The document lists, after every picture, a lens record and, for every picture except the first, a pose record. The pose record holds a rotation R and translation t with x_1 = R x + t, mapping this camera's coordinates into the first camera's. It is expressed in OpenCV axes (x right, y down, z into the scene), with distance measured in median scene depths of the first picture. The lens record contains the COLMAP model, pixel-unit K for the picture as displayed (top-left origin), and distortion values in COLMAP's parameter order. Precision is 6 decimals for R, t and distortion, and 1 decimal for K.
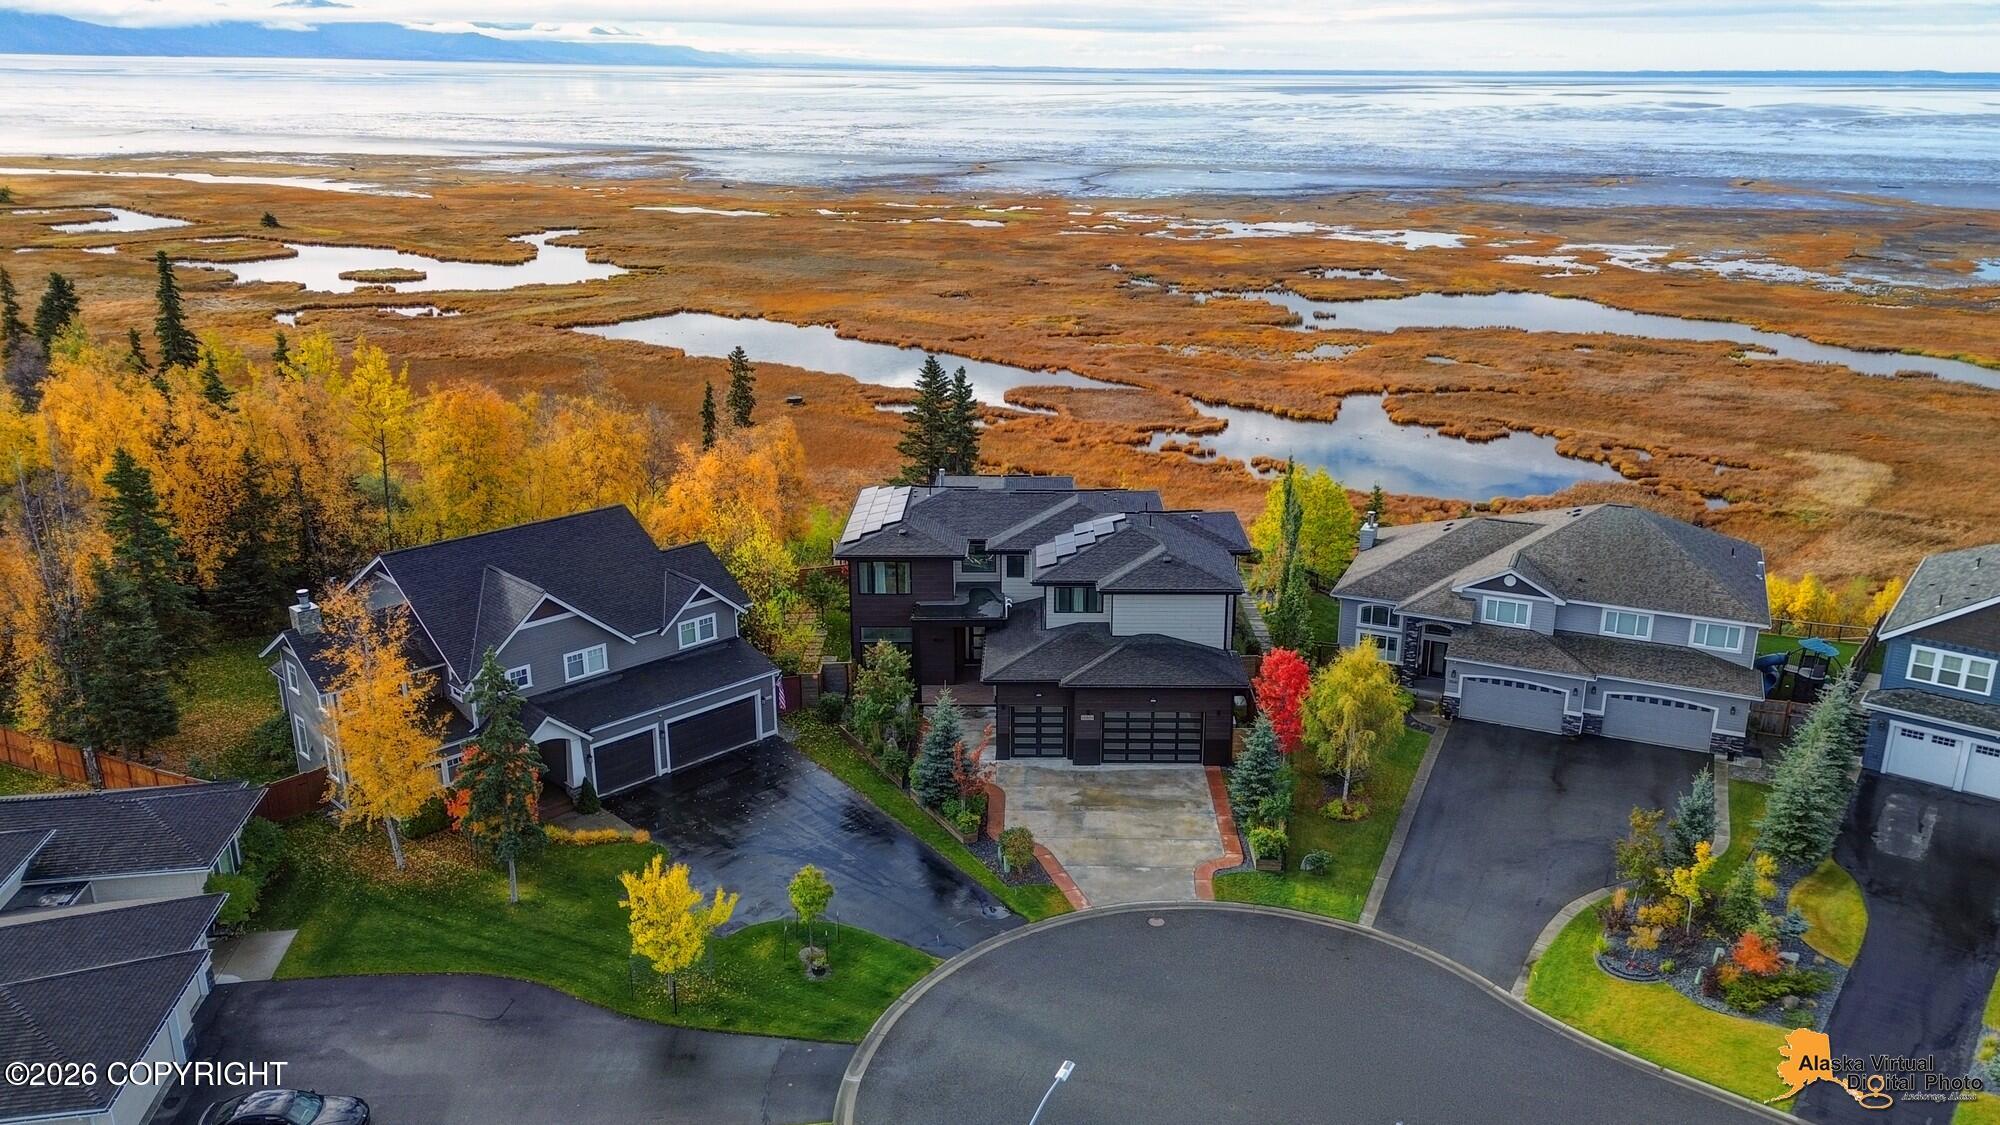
lens RADIAL K [[1496.6, 0, 1068.5], [0, 1496.6, 575.1], [0, 0, 1]] dist [0.080576, -0.082114]
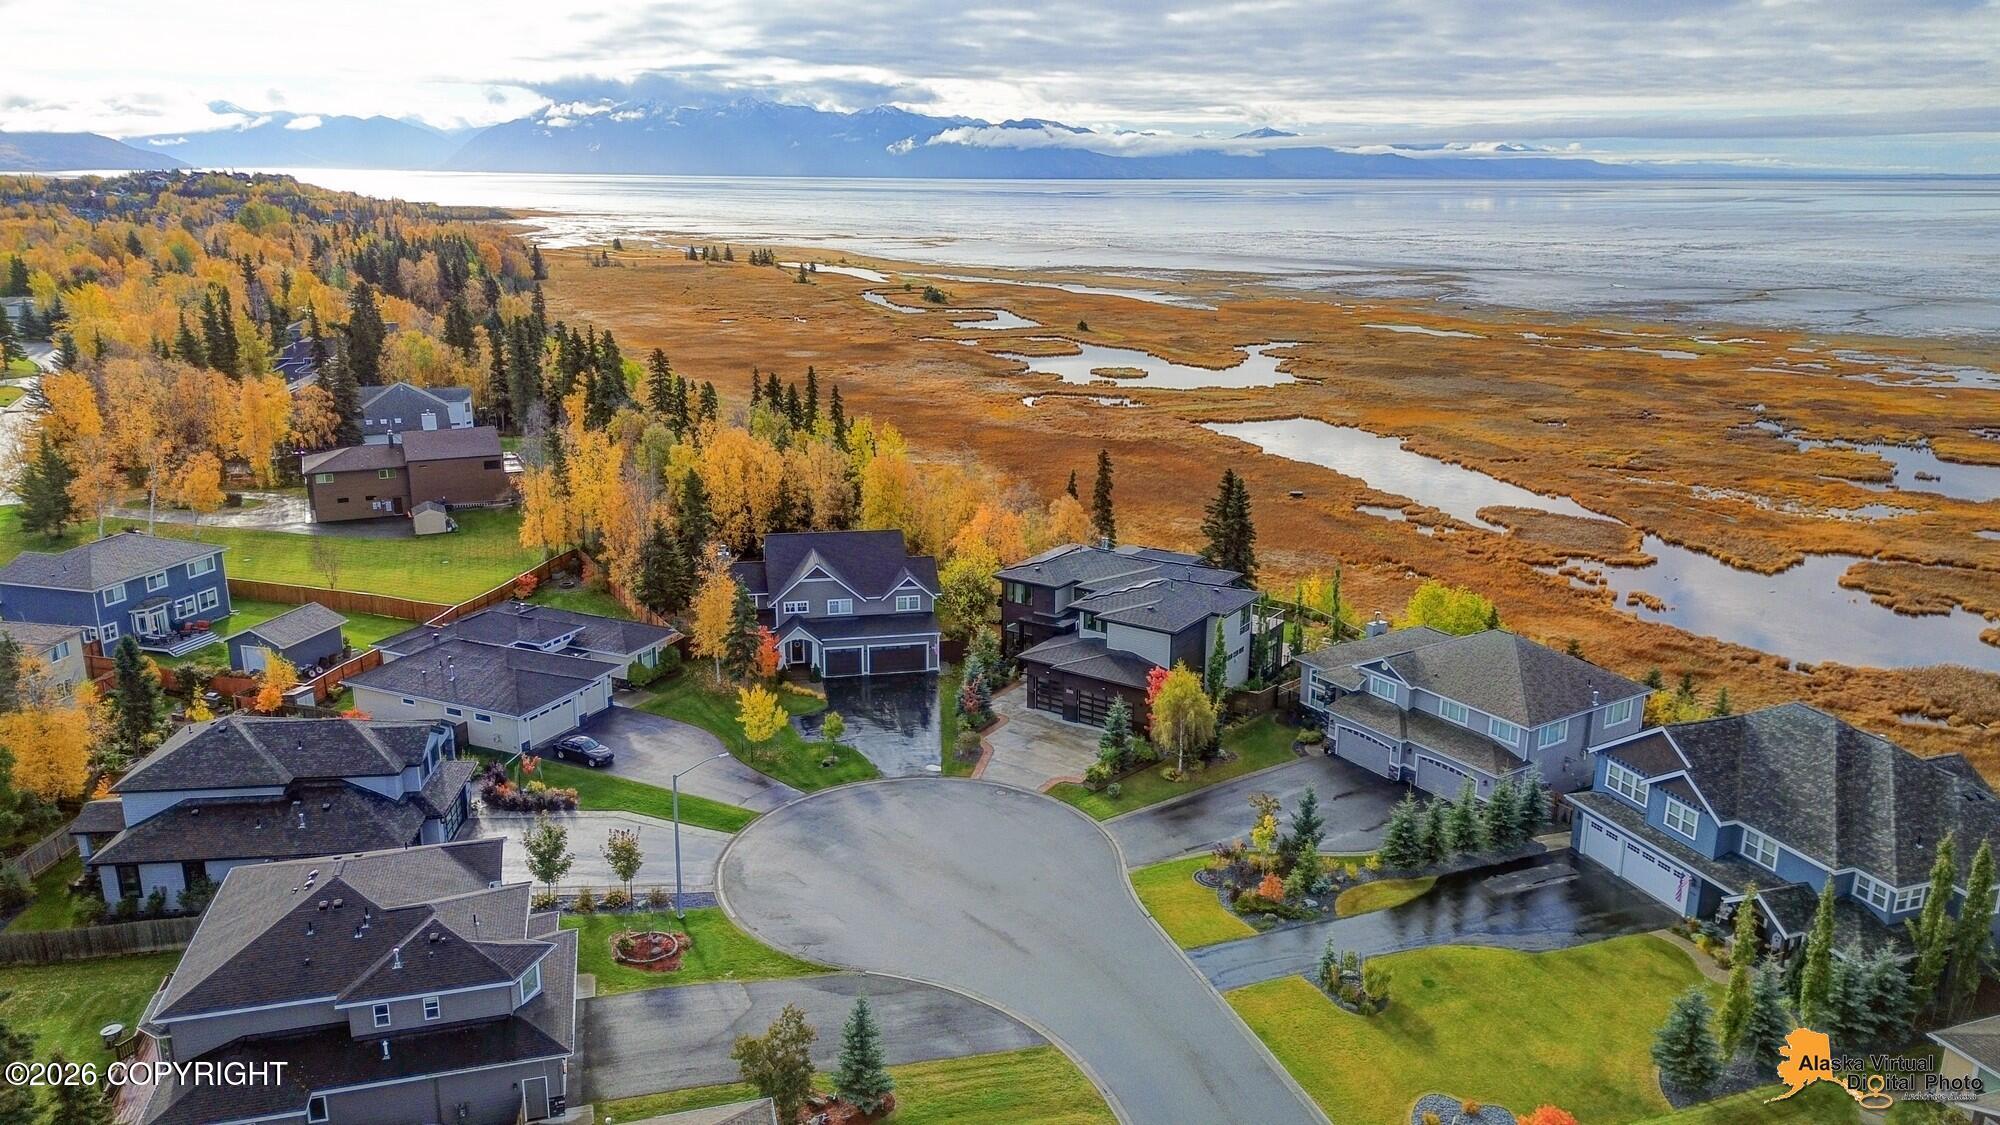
lens RADIAL K [[1408.2, 0, 1010.1], [0, 1408.2, 576.2], [0, 0, 1]] dist [0.070706, -0.062970]
pose [[0.819120, 0.151547, -0.553242, 0.558936], [-0.179959, 0.983670, 0.003008, -0.015448], [0.544663, 0.097097, 0.833015, -0.235770]]
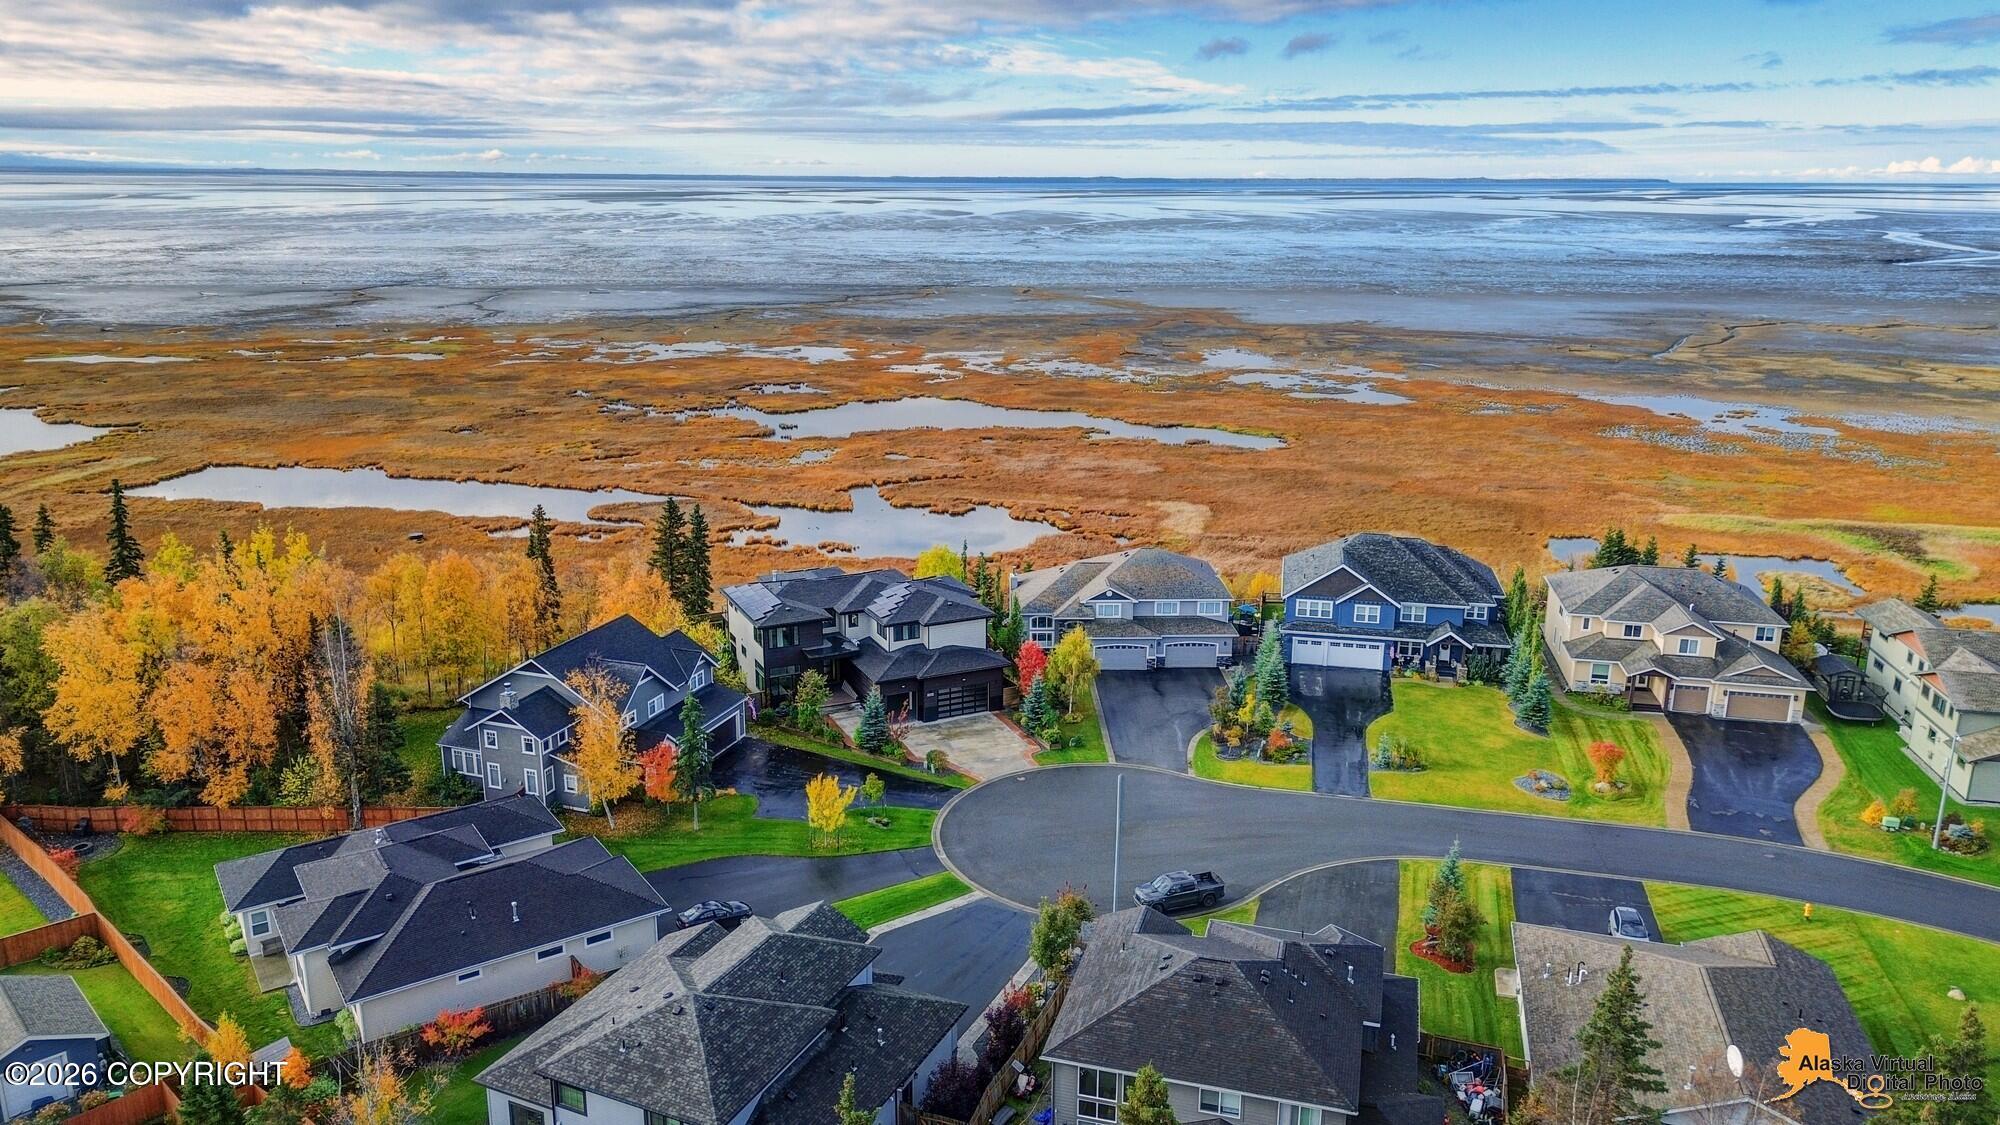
lens RADIAL K [[1408.2, 0, 1017.3], [0, 1408.2, 568.7], [0, 0, 1]] dist [0.070706, -0.062970]
pose [[0.909140, -0.115220, 0.400237, -0.392902], [0.135135, 0.990588, -0.021790, -0.003305], [-0.393959, 0.073896, 0.916153, -0.435774]]
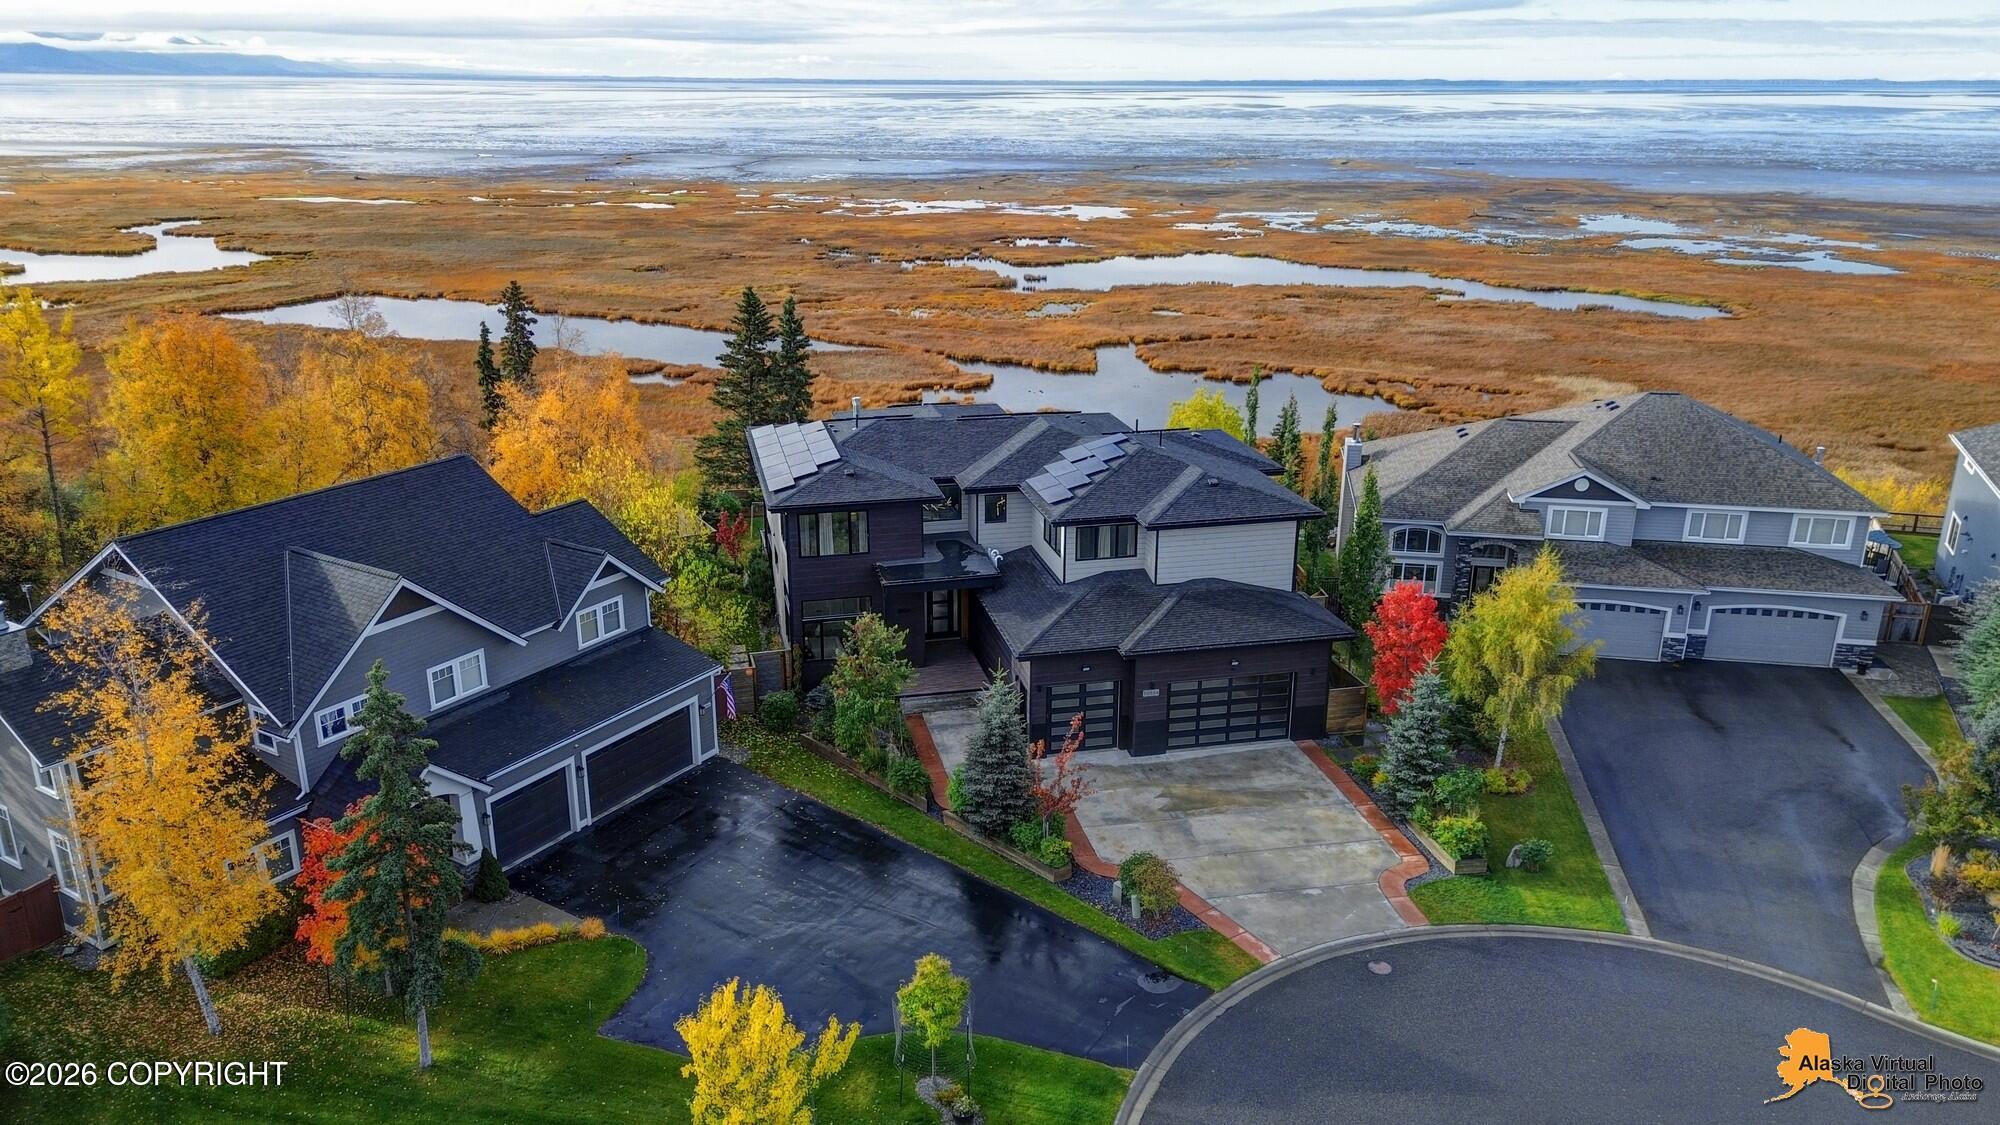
lens RADIAL K [[1408.2, 0, 997.4], [0, 1408.2, 565.6], [0, 0, 1]] dist [0.070706, -0.062970]
pose [[0.978159, -0.073785, 0.194321, -0.139104], [0.072564, 0.997274, 0.013404, 0.011046], [-0.194780, 0.000989, 0.980846, 0.221731]]
